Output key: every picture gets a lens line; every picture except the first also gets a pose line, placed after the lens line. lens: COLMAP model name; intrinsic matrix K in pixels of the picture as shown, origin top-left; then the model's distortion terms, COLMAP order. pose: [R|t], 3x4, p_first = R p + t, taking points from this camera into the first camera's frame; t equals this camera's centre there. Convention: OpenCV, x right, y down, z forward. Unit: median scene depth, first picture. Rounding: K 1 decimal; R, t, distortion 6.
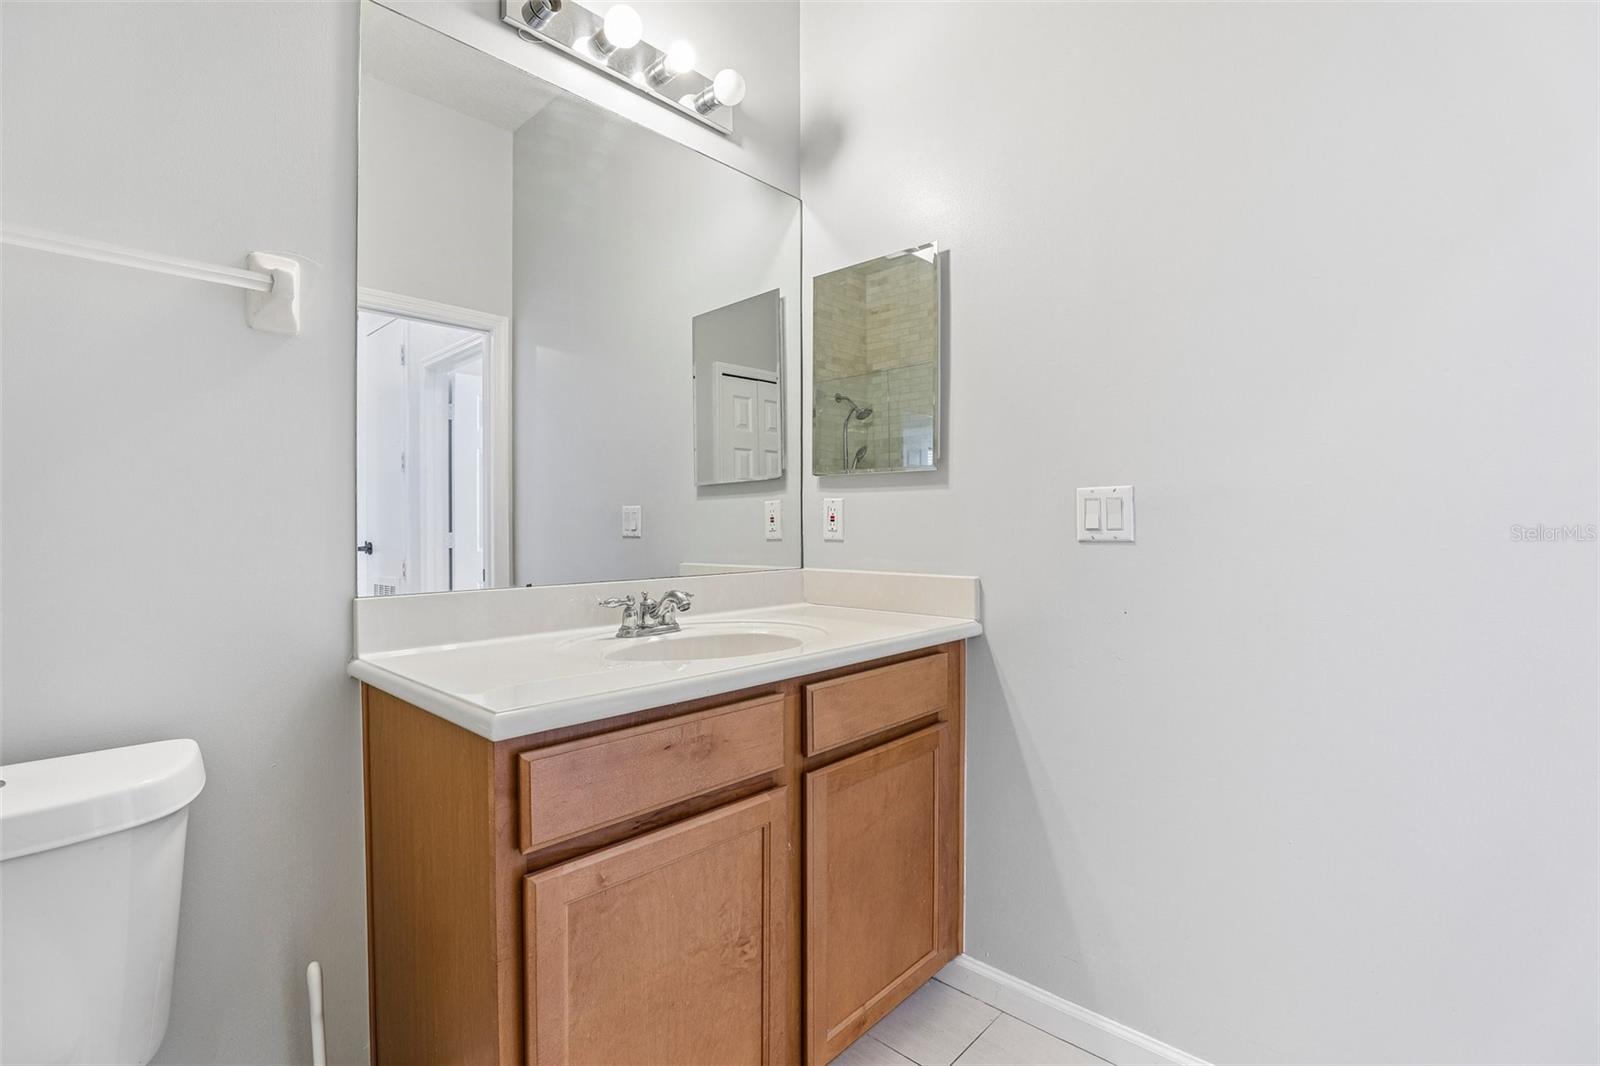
lens RADIAL K [[728.3, 0, 802.0], [0, 728.3, 529.5], [0, 0, 1]] dist [-0.037373, 0.010629]
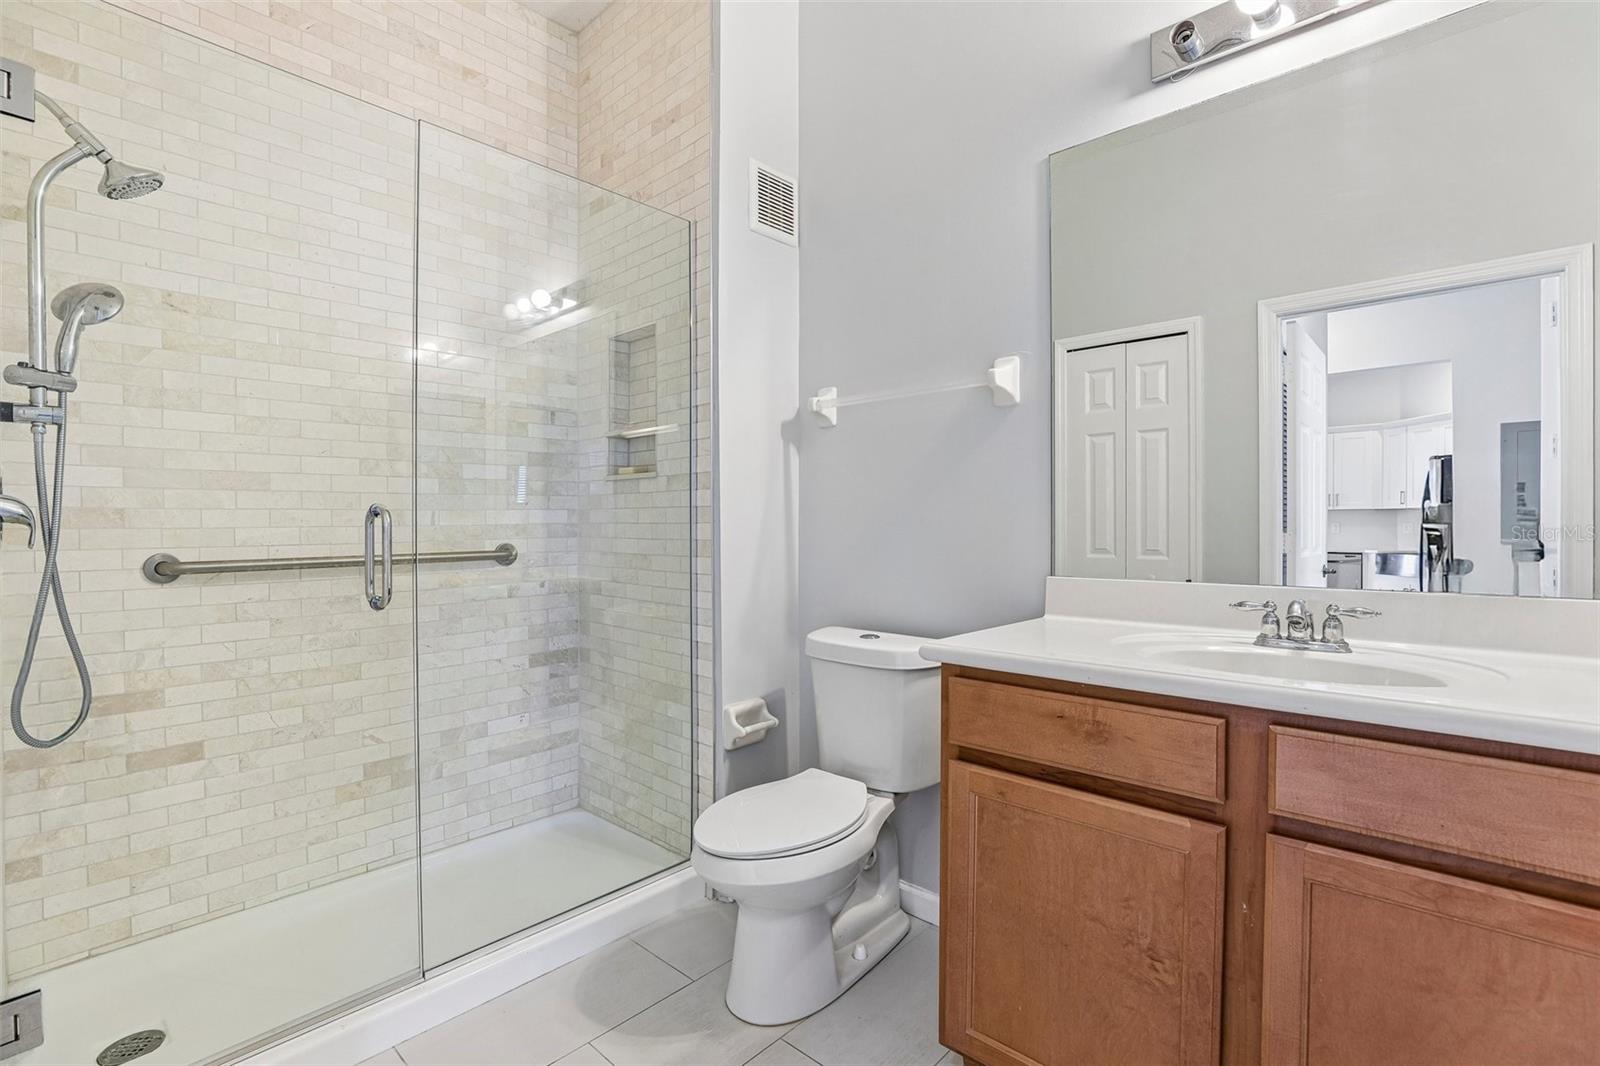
lens RADIAL K [[728.3, 0, 801.6], [0, 728.3, 532.6], [0, 0, 1]] dist [-0.037373, 0.010629]
pose [[0.001507, 0.009493, -0.999954, 0.876517], [-0.002472, 0.999952, 0.009490, -0.004499], [0.999996, 0.002458, 0.001530, 0.526590]]
